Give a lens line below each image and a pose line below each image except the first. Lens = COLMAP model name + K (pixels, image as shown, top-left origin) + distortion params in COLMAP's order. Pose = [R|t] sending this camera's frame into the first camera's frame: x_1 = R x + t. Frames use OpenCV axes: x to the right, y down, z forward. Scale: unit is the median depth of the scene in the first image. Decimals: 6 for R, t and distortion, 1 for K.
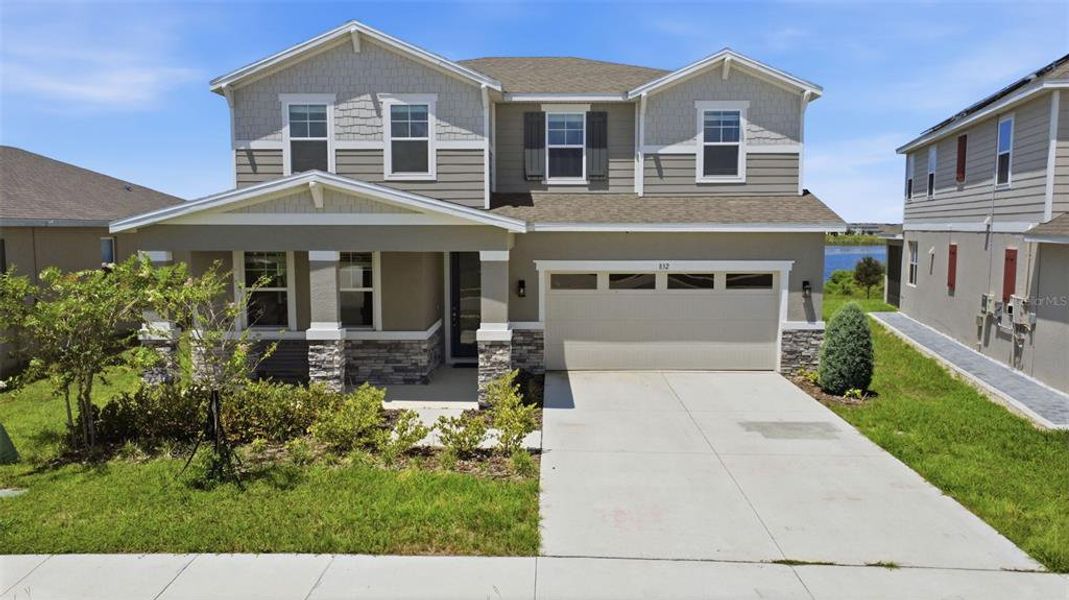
lens RADIAL K [[776.1, 0, 531.9], [0, 776.1, 306.5], [0, 0, 1]] dist [0.009439, 0.001159]
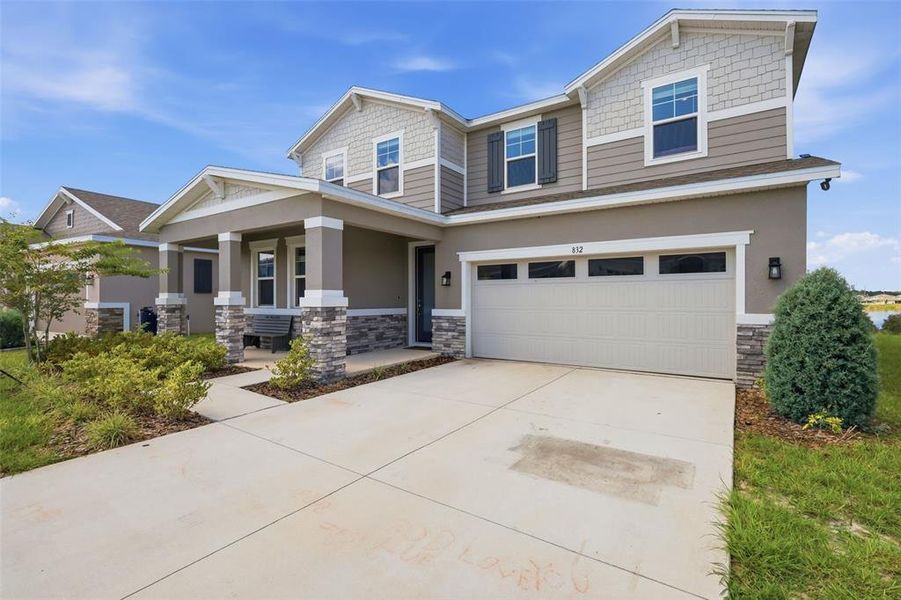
lens RADIAL K [[415.6, 0, 450.5], [0, 415.6, 300.0], [0, 0, 1]] dist [-0.000776, 0.000090]
pose [[0.836562, 0.000539, -0.547872, 0.339885], [-0.053996, 0.995212, -0.081468, 0.059372], [0.545205, 0.097736, 0.832586, 0.565182]]
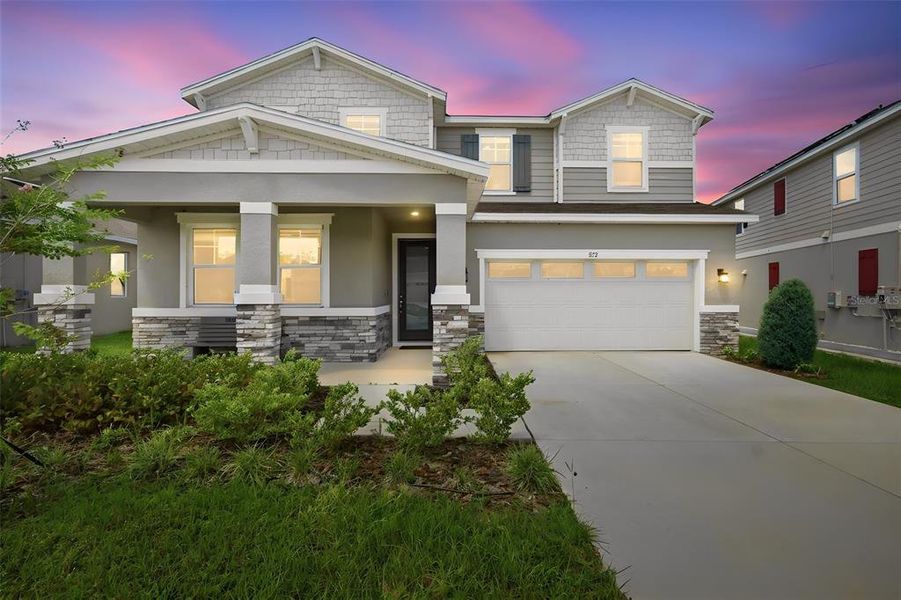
lens RADIAL K [[420.7, 0, 450.8], [0, 420.7, 296.6], [0, 0, 1]] dist [-0.001326, -0.000057]
pose [[0.999397, -0.000098, 0.034730, -0.057129], [0.003444, 0.995344, -0.096322, 0.069466], [-0.034559, 0.096383, 0.994744, 0.457674]]
